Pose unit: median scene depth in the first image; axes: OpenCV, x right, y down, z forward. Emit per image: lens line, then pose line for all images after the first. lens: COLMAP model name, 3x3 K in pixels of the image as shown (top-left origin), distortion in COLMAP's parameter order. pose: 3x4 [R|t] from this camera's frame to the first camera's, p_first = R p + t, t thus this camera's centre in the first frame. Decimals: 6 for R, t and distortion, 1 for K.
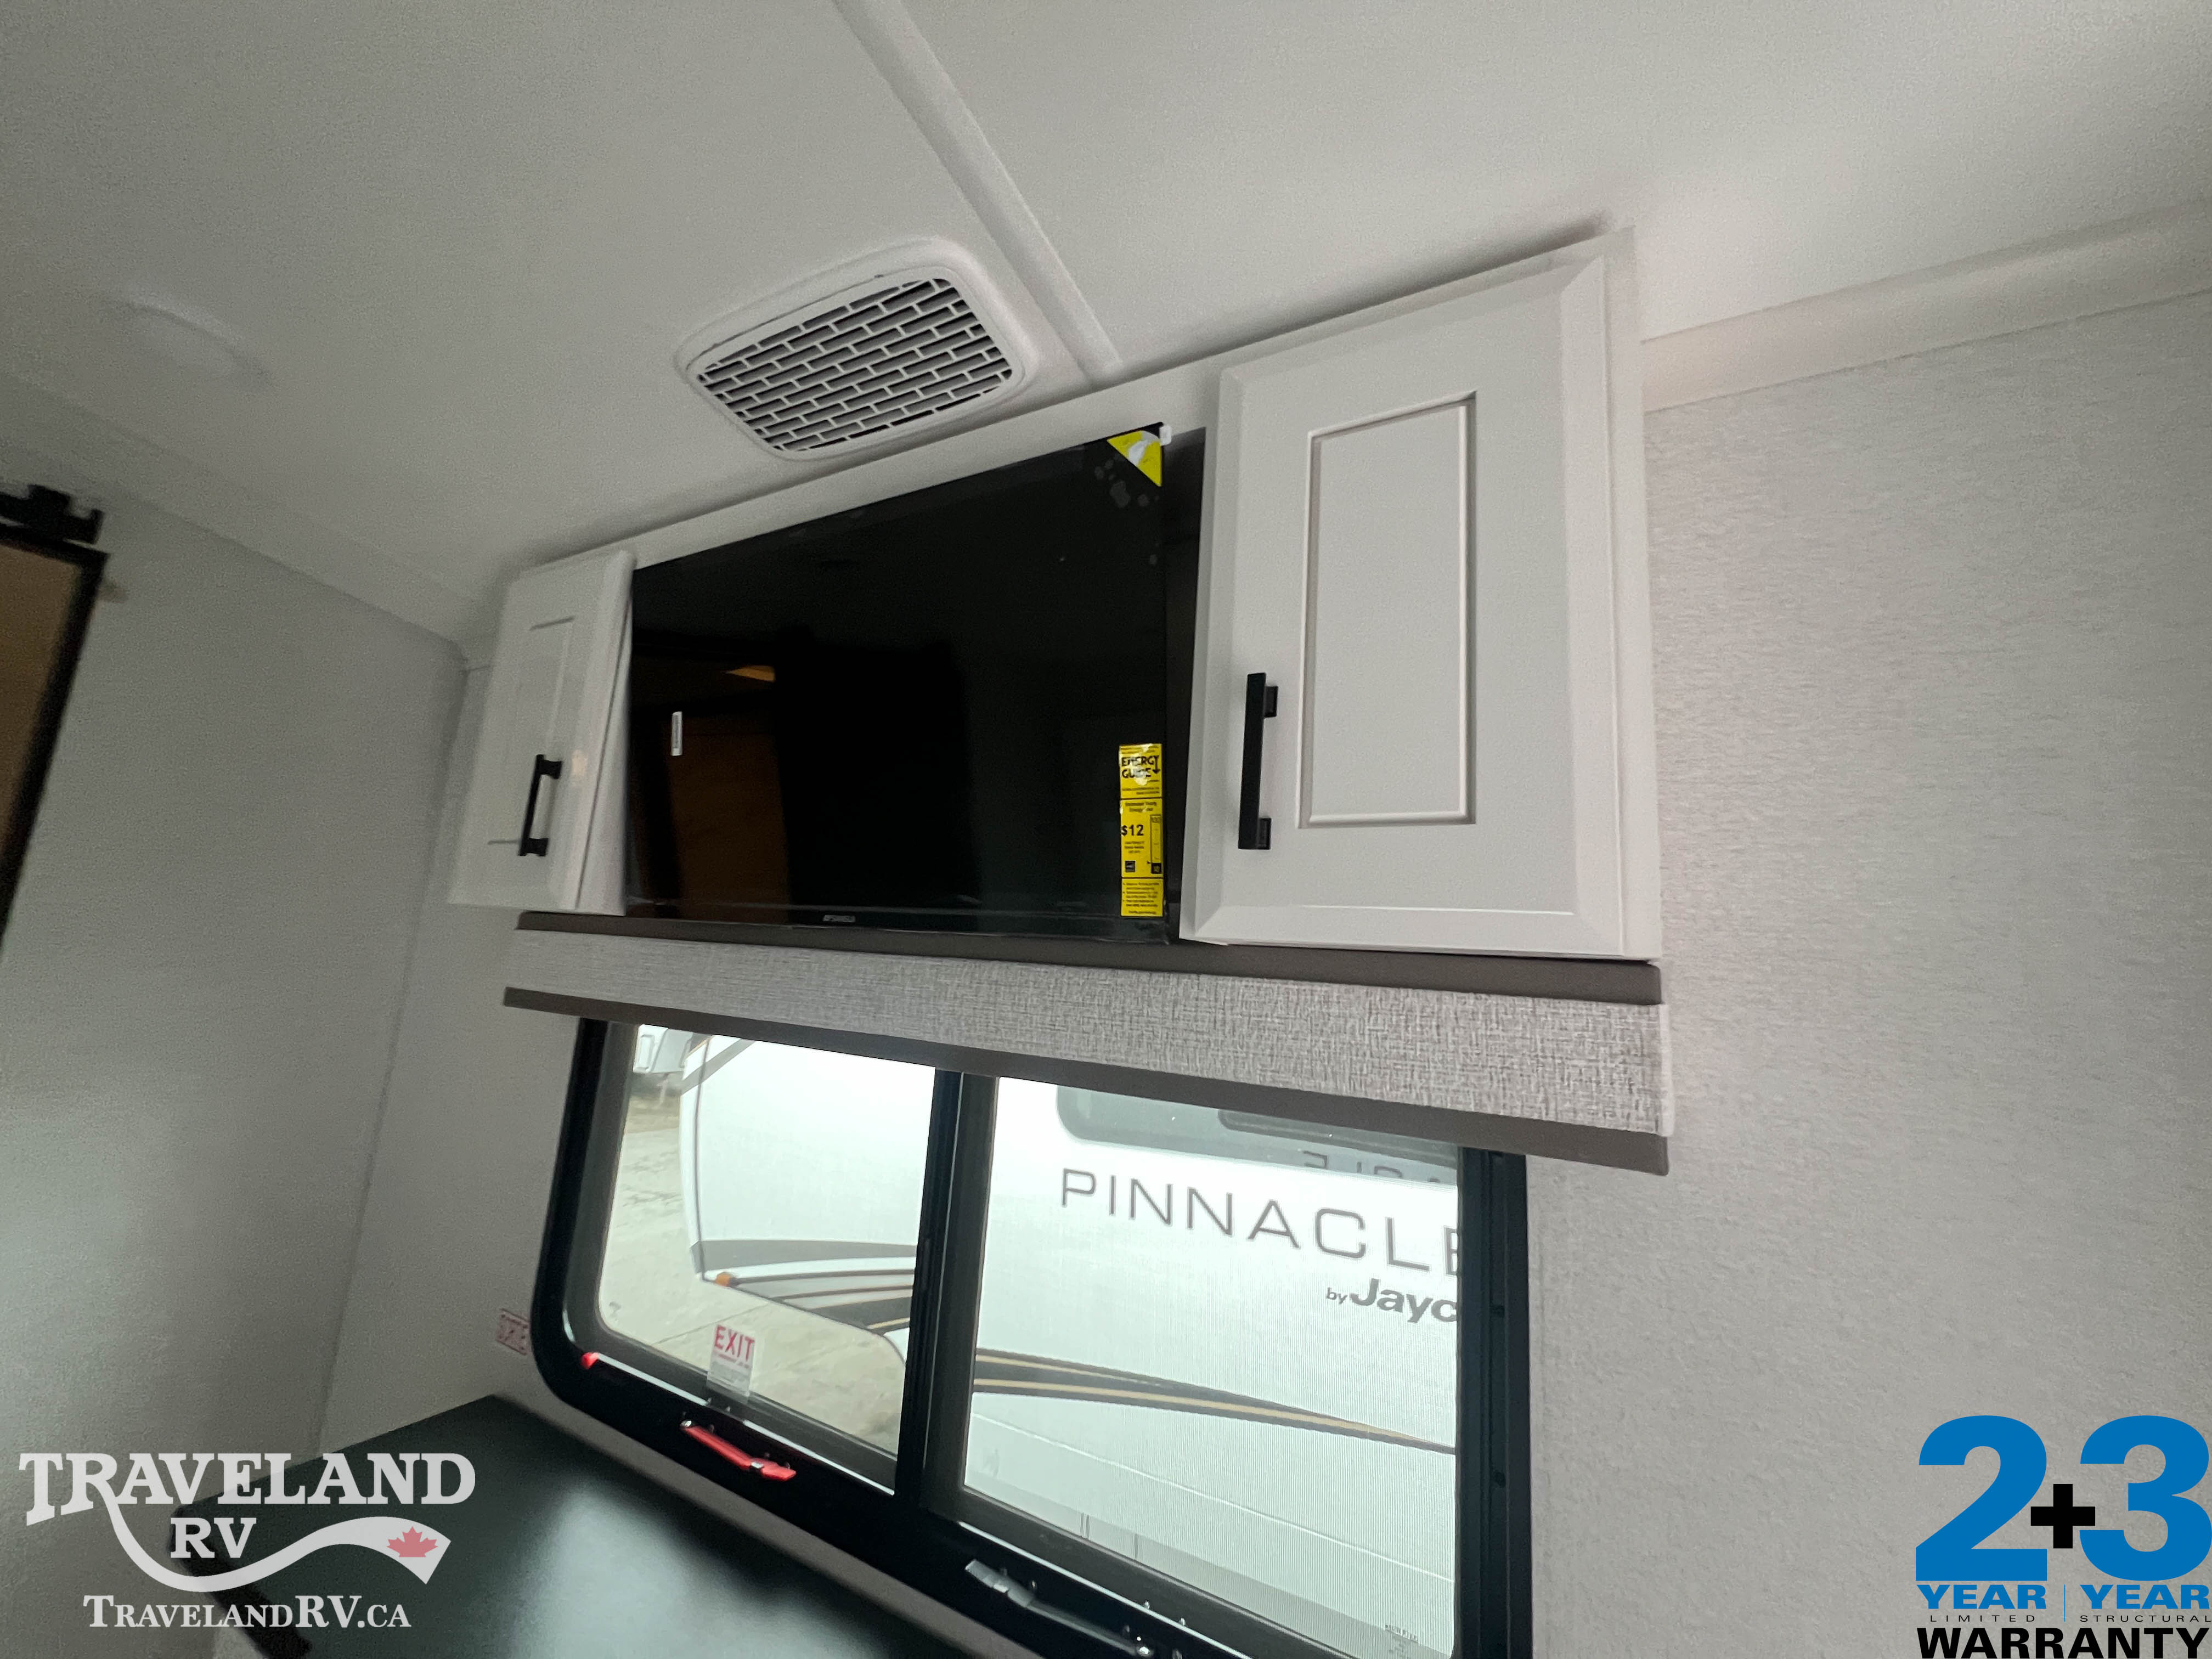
lens RADIAL K [[888.7, 0, 1102.6], [0, 888.7, 815.4], [0, 0, 1]] dist [-0.001343, -0.000241]
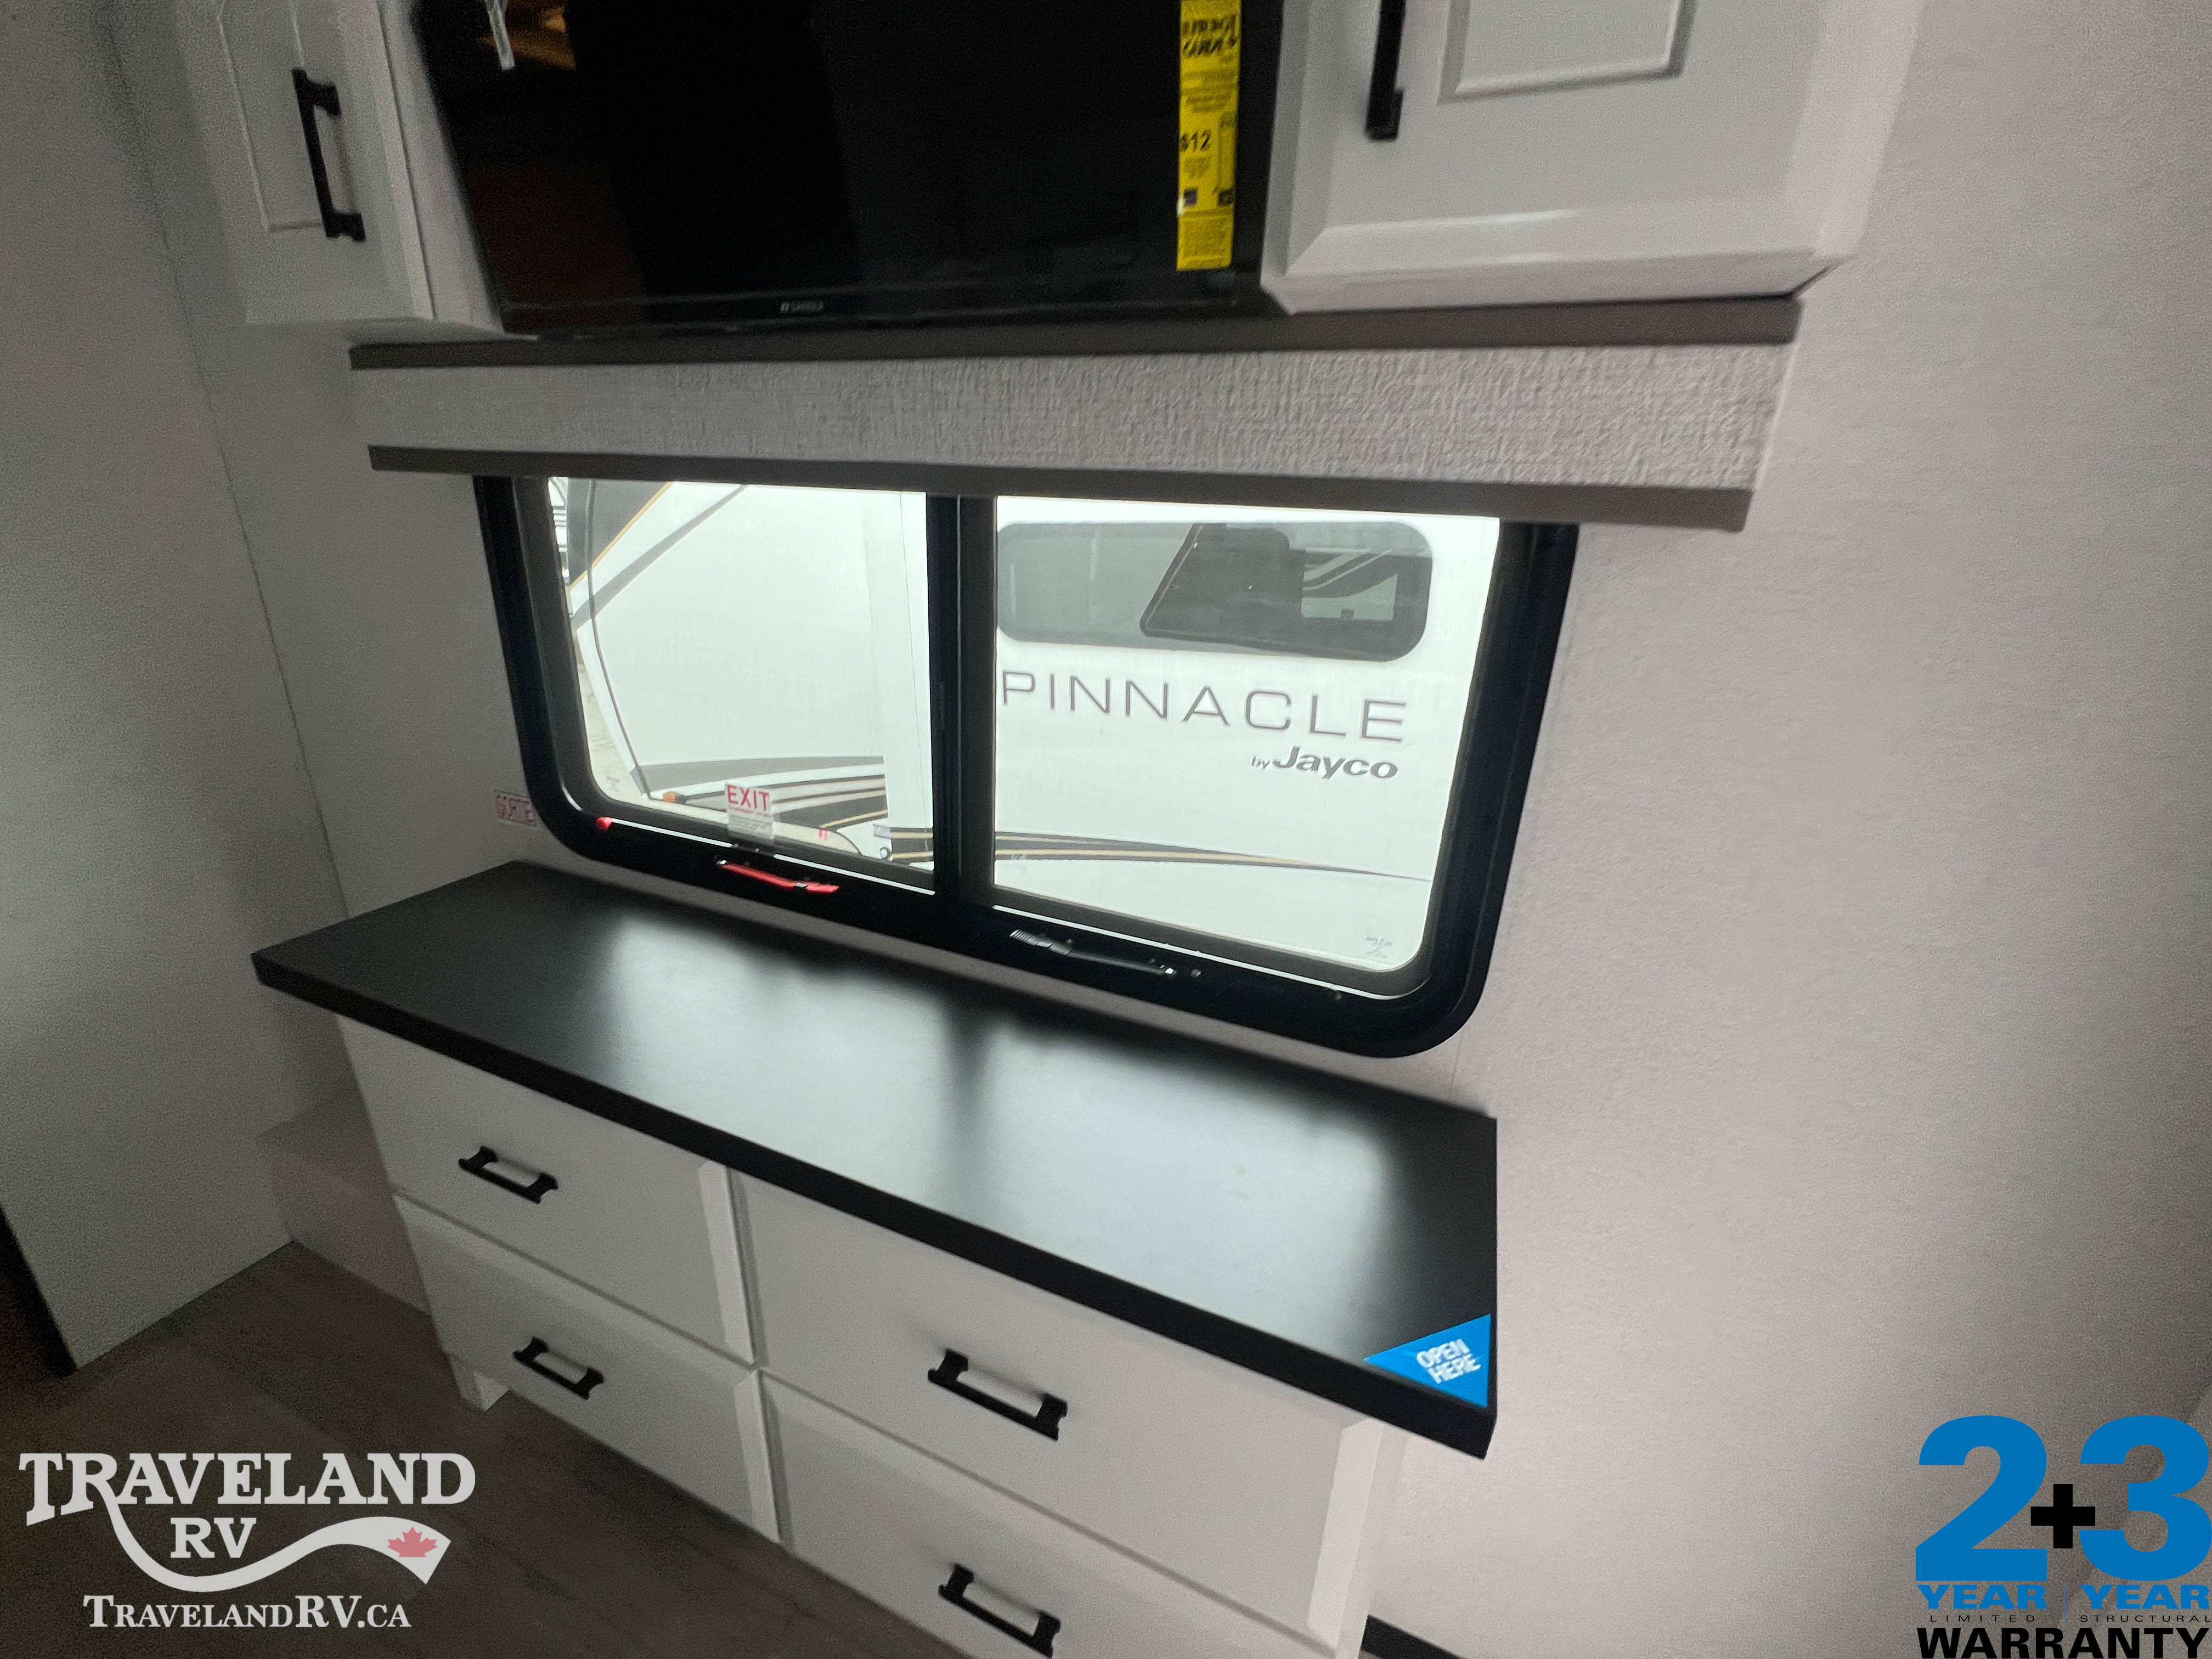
lens RADIAL K [[893.7, 0, 1100.3], [0, 893.7, 824.5], [0, 0, 1]] dist [0.000468, 0.000262]
pose [[0.992893, -0.060565, 0.102450, -0.136382], [0.002100, 0.869611, 0.493734, 0.123655], [-0.118995, -0.490009, 0.863557, 0.030330]]
